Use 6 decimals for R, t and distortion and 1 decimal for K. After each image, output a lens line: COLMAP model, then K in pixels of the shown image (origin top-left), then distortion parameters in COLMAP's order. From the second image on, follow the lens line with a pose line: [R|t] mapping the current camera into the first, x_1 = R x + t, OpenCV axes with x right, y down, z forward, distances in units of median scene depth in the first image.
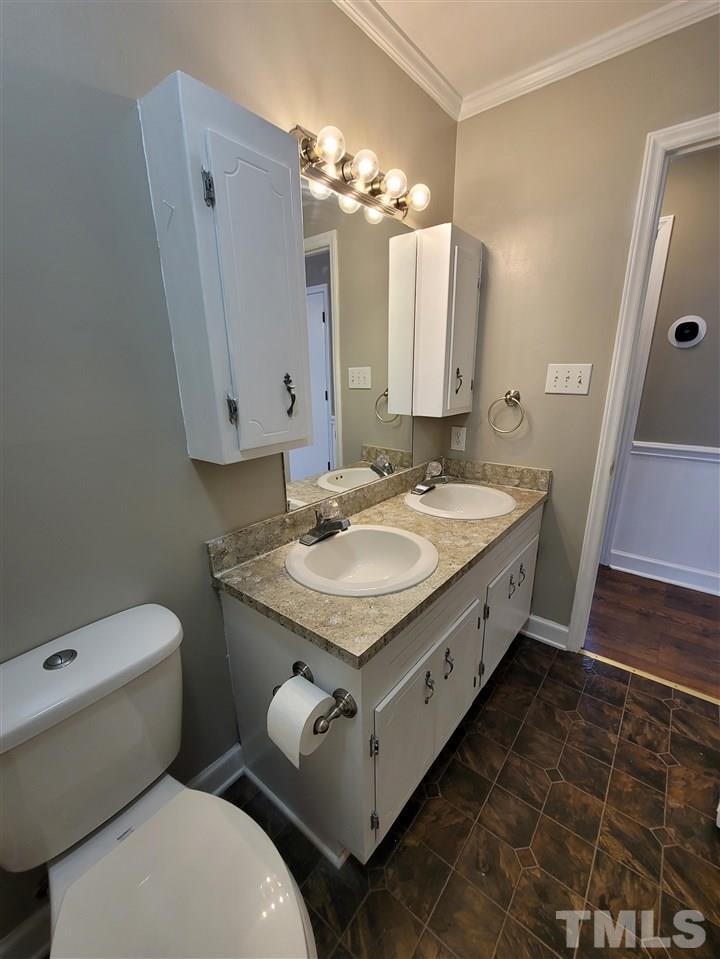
lens RADIAL K [[391.3, 0, 361.9], [0, 391.3, 480.3], [0, 0, 1]] dist [-0.007420, -0.000044]
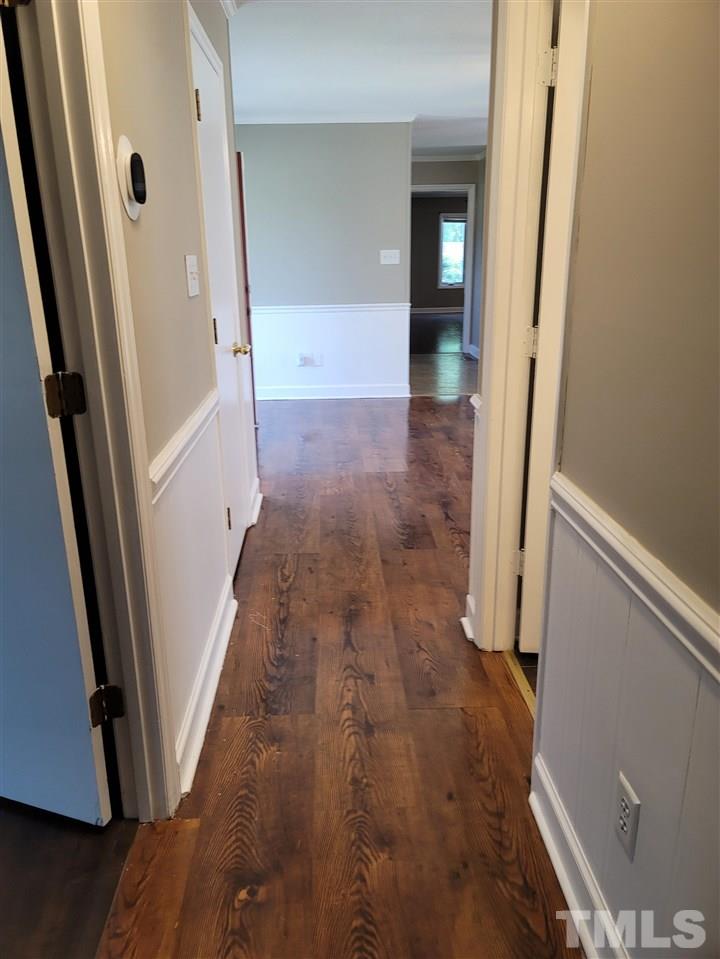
lens RADIAL K [[706.0, 0, 362.4], [0, 706.0, 477.8], [0, 0, 1]] dist [0.046546, -0.006466]
pose [[-0.674638, -0.205582, 0.708942, 0.104354], [0.226064, 0.856739, 0.463566, -0.404358], [-0.702679, 0.473006, -0.531514, 1.347560]]
